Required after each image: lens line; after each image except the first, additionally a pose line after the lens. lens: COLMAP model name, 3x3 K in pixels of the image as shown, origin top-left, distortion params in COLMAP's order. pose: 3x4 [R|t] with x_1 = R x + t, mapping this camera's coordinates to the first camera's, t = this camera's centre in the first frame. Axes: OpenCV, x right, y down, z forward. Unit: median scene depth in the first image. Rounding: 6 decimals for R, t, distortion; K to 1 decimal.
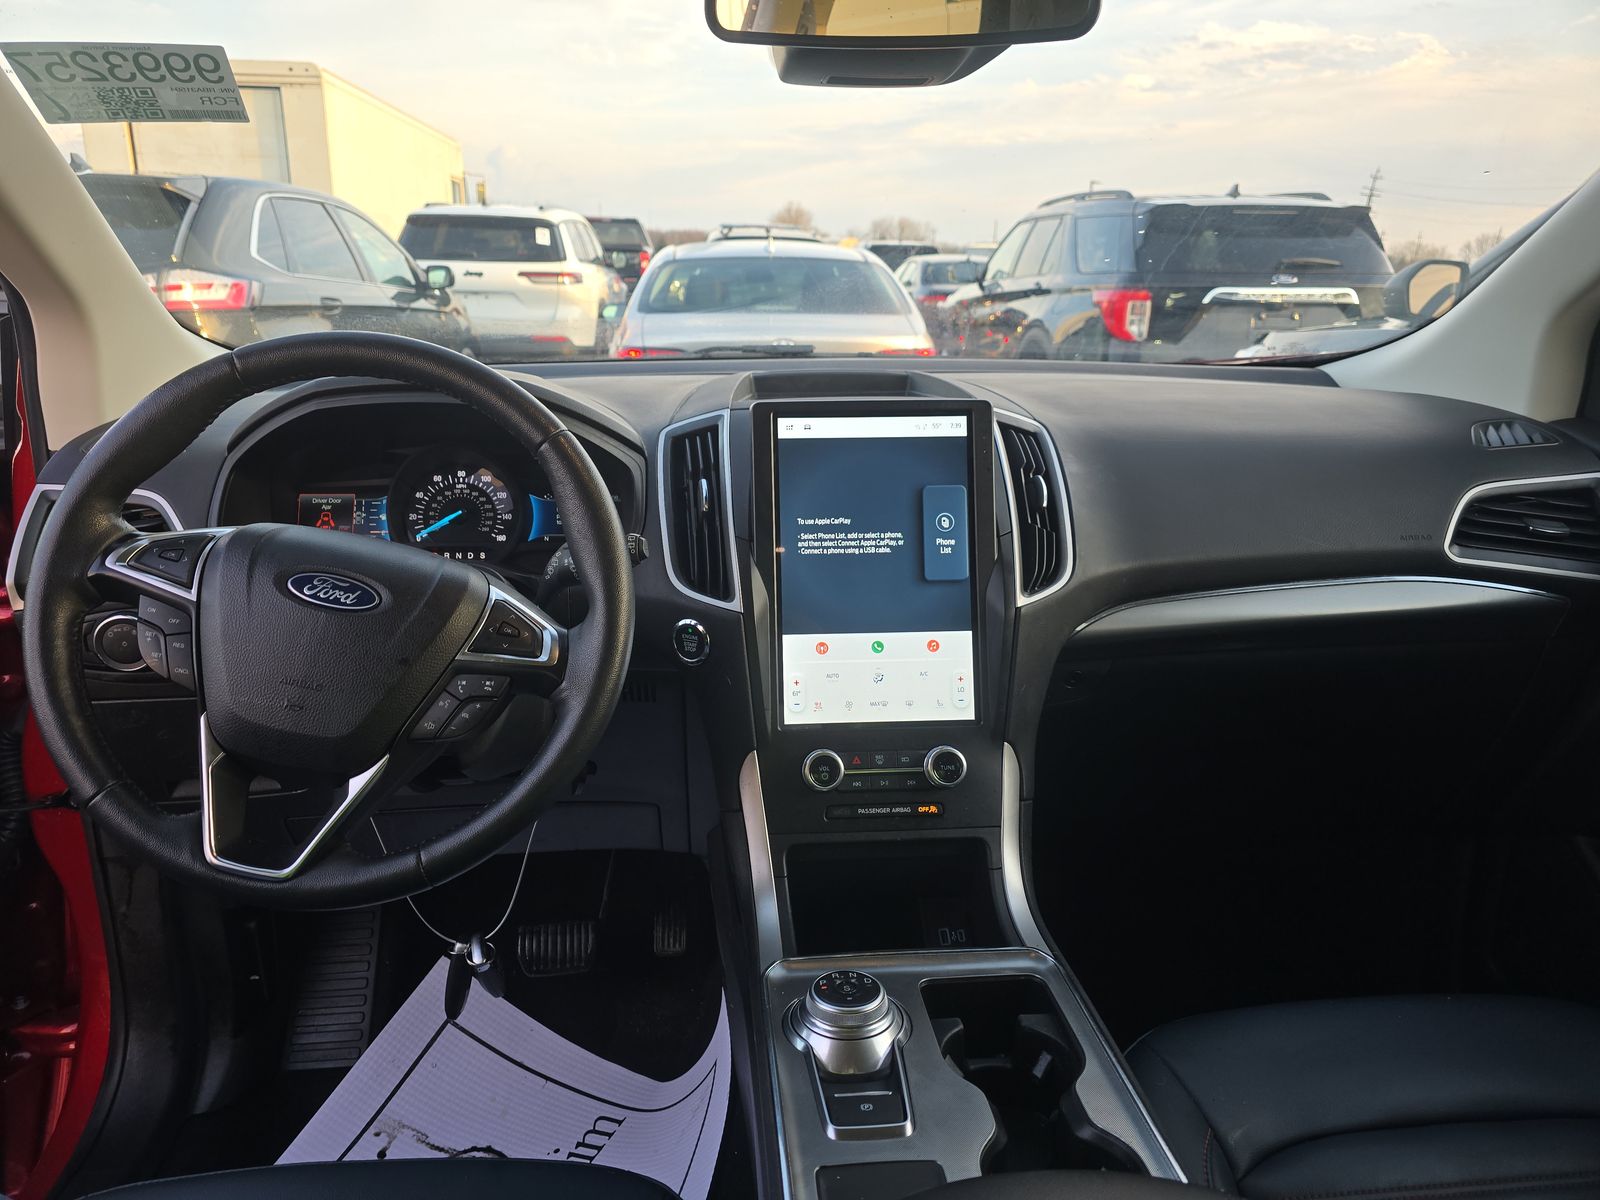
lens RADIAL K [[1044.5, 0, 799.0], [0, 1044.5, 624.9], [0, 0, 1]] dist [0.042323, -0.033805]
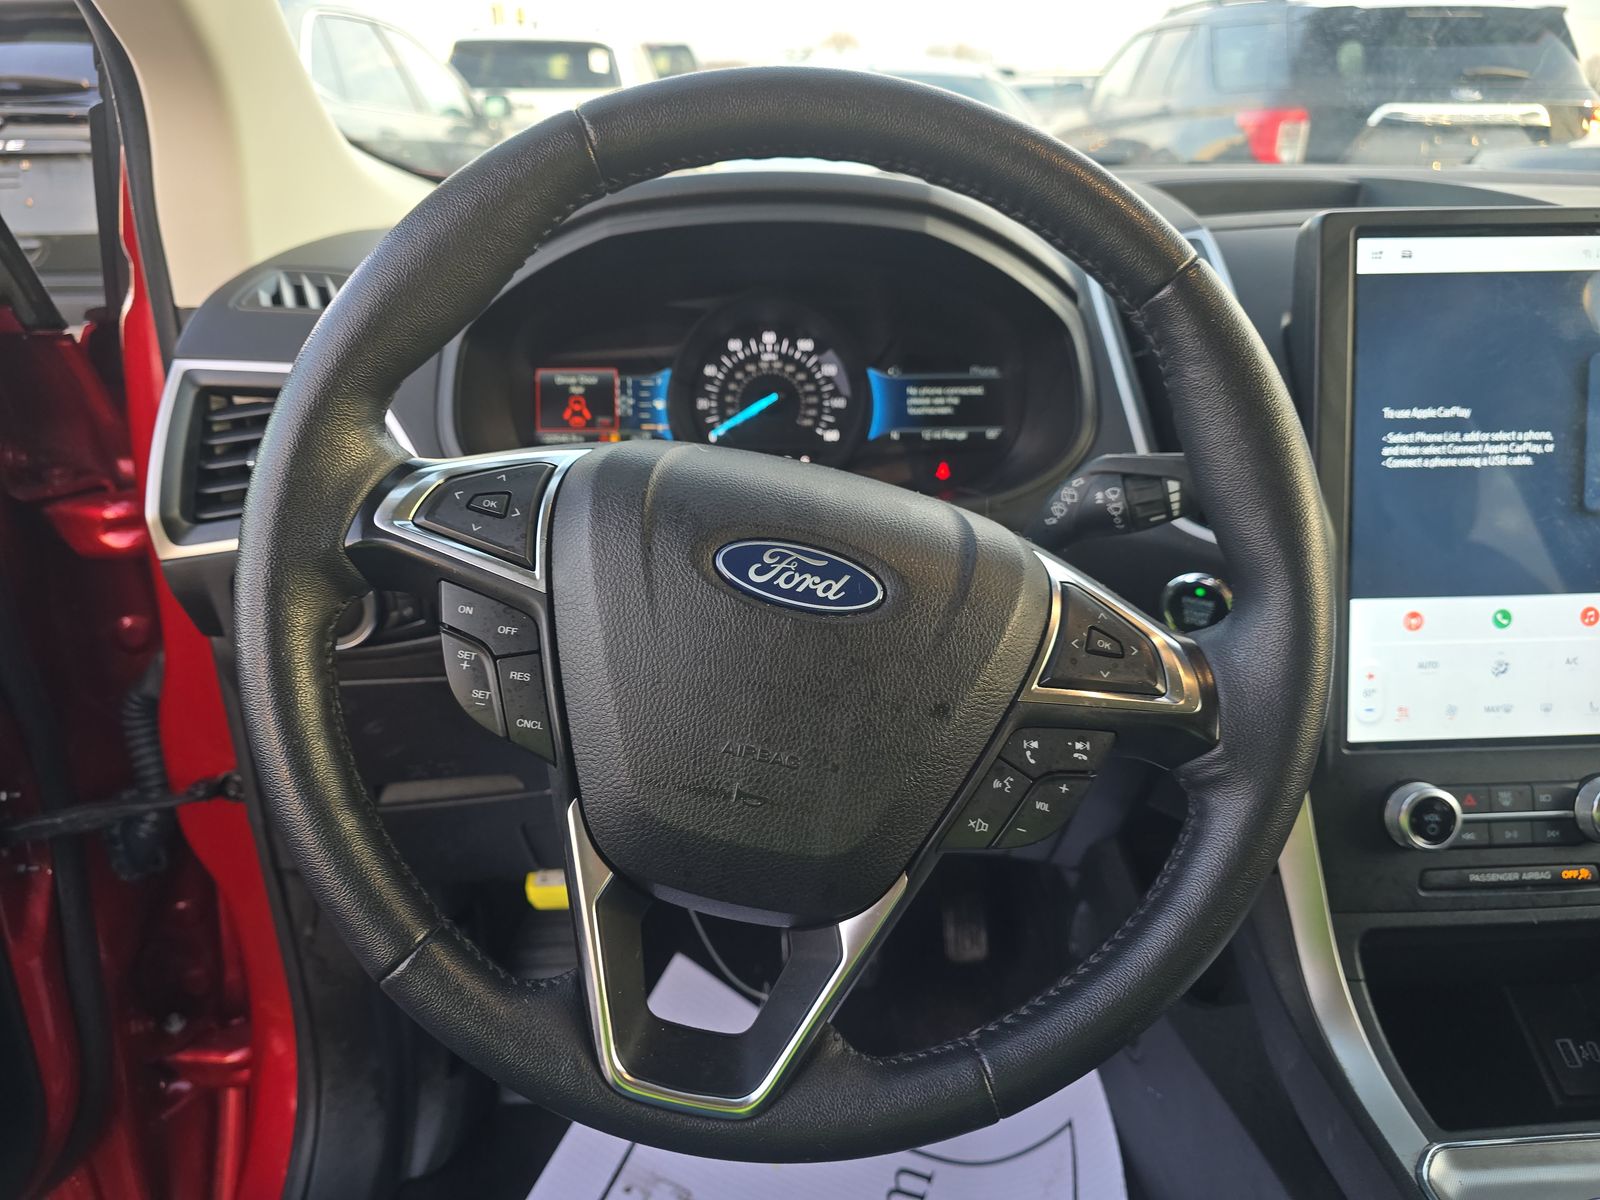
lens RADIAL K [[1044.5, 0, 799.0], [0, 1044.5, 624.9], [0, 0, 1]] dist [0.042323, -0.033805]
pose [[0.999333, 0.004788, -0.036206, -0.284231], [0.000014, 0.991320, 0.131468, -0.051299], [0.036521, -0.131381, 0.990659, 0.319528]]
